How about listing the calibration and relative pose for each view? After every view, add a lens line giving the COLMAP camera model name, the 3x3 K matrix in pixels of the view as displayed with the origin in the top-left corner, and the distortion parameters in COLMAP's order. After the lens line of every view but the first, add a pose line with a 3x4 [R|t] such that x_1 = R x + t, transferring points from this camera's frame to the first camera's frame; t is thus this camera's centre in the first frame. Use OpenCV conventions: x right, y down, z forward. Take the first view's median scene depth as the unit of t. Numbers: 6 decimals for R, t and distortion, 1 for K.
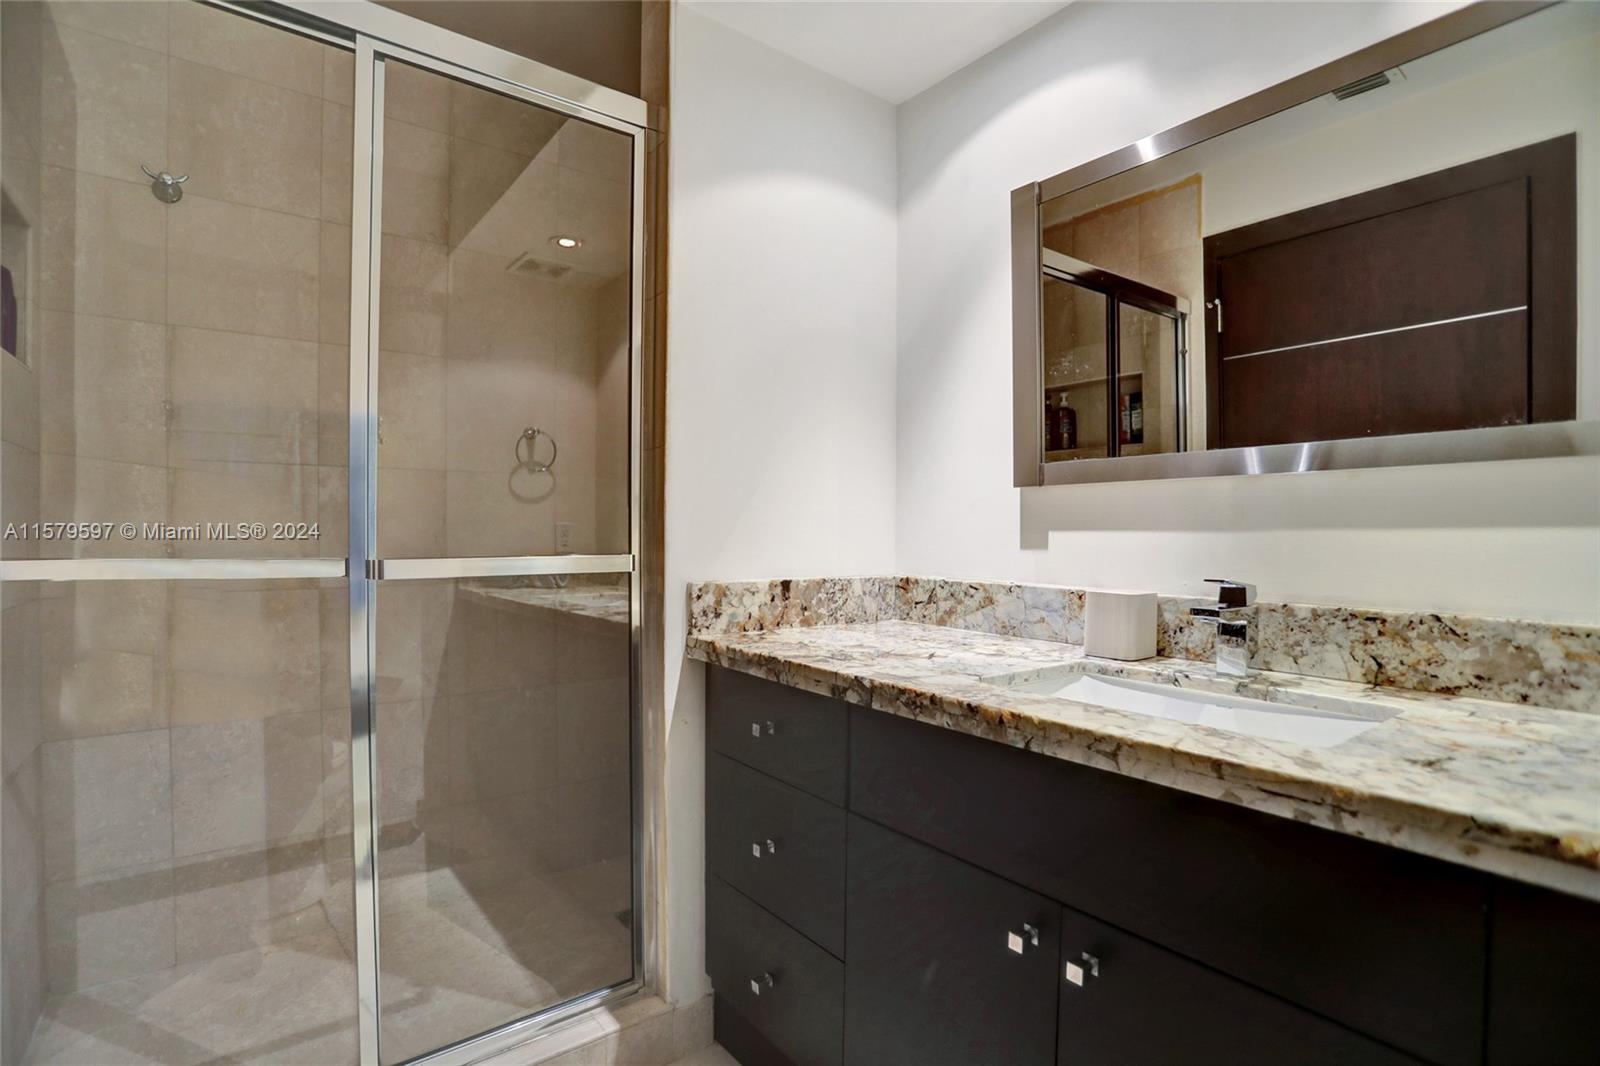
lens RADIAL K [[790.8, 0, 795.8], [0, 790.8, 540.2], [0, 0, 1]] dist [-0.076838, 0.035354]
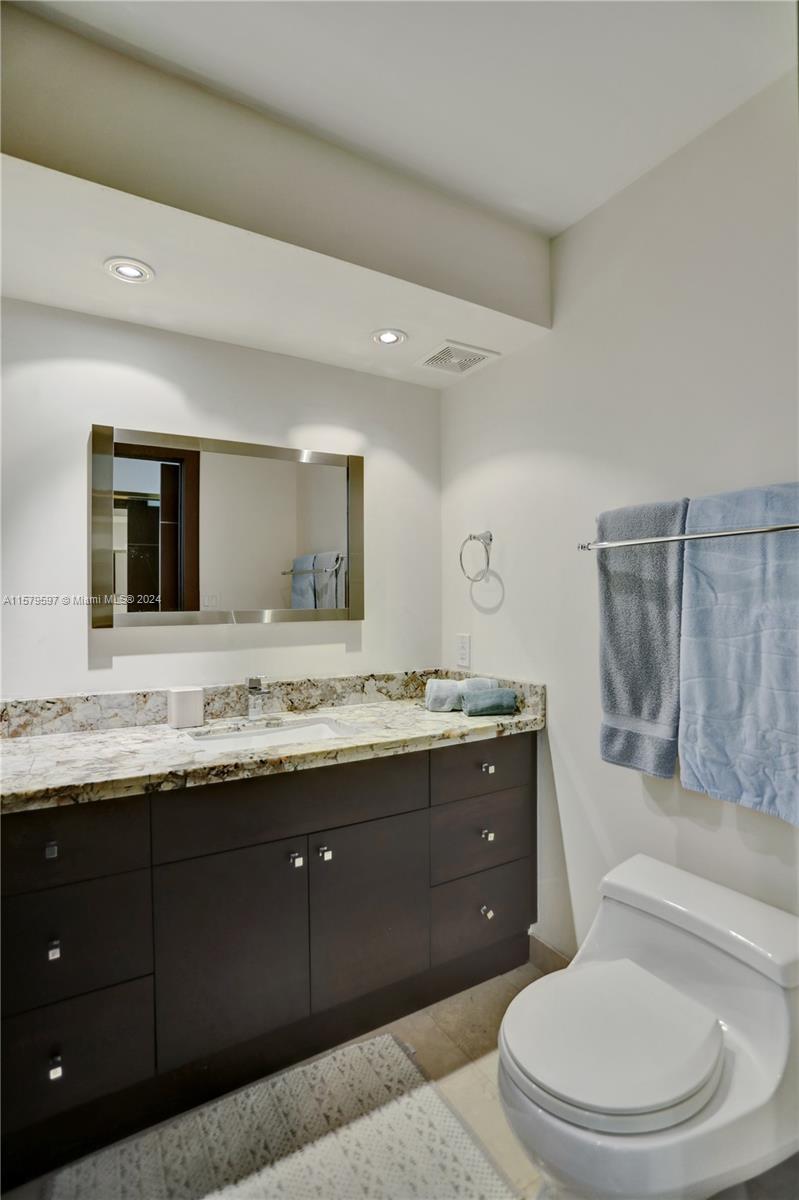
lens RADIAL K [[609.8, 0, 399.9], [0, 609.8, 592.7], [0, 0, 1]] dist [-0.075637, 0.030489]
pose [[0.076296, -0.002071, 0.997083, -1.095425], [0.013544, 0.999908, 0.001041, -0.177398], [-0.996993, 0.013425, 0.076317, 0.482076]]
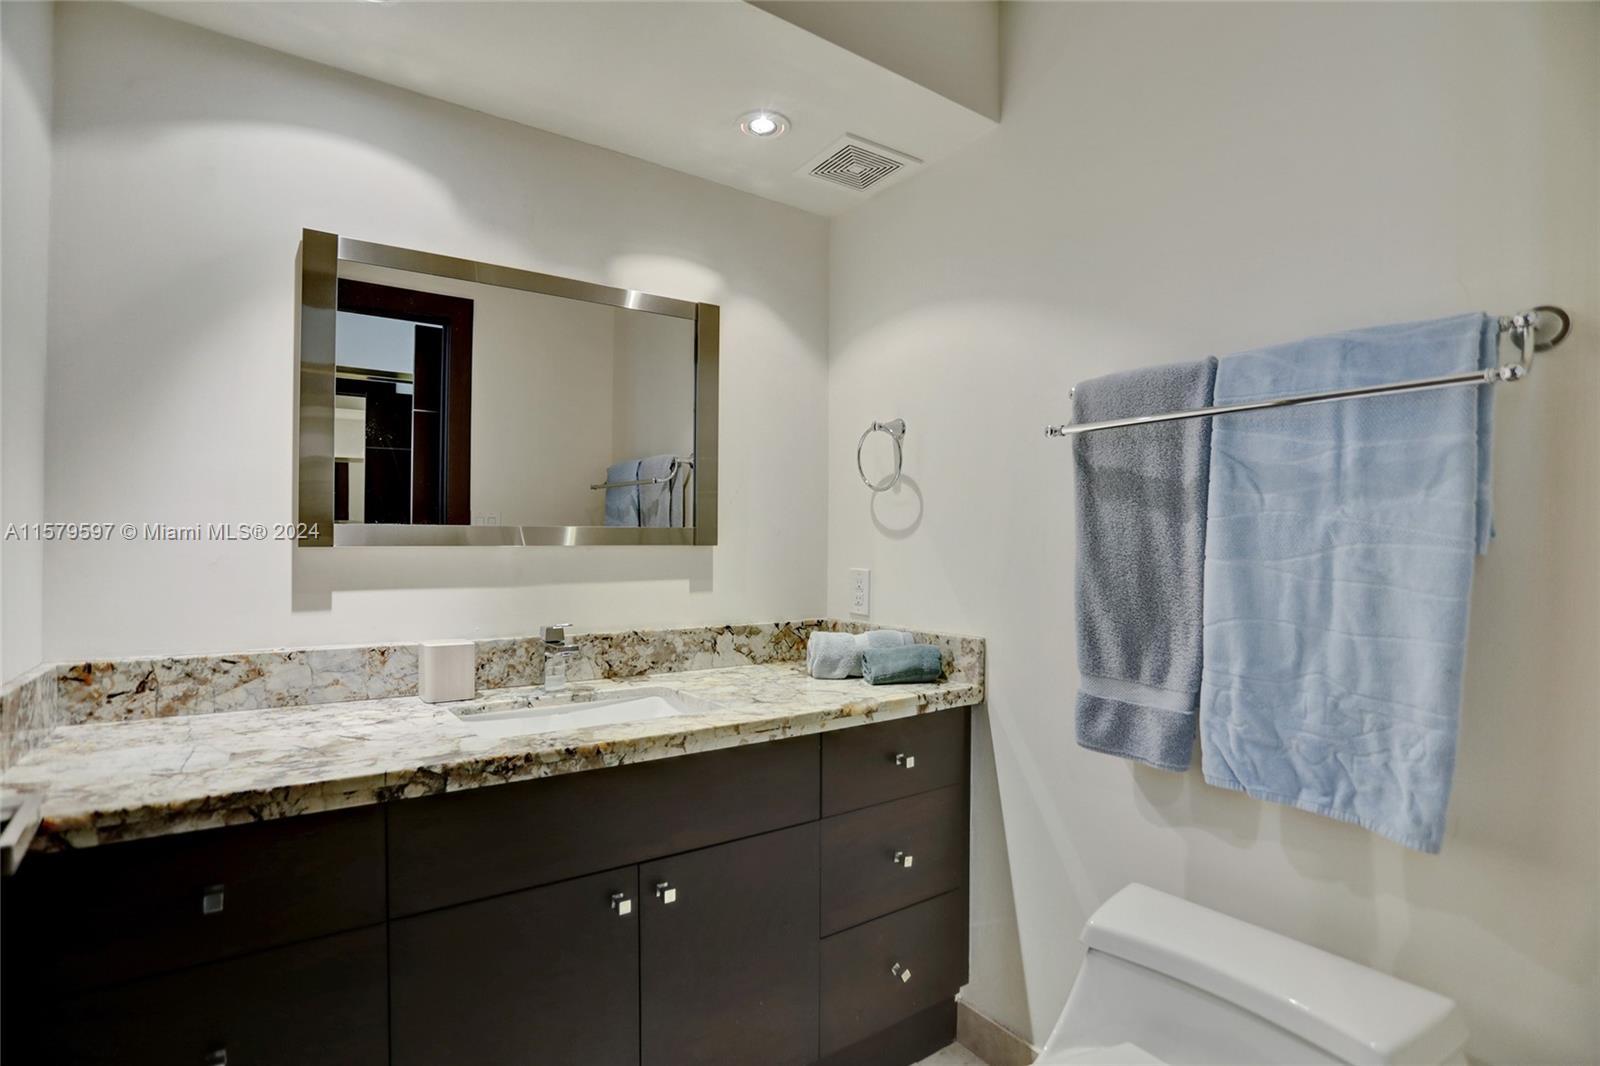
lens RADIAL K [[805.2, 0, 802.4], [0, 805.2, 539.5], [0, 0, 1]] dist [-0.078760, 0.033408]
pose [[-0.000619, -0.005229, 0.999986, -0.907738], [0.002143, 0.999984, 0.005230, -0.110399], [-0.999998, 0.002147, -0.000608, 0.563292]]
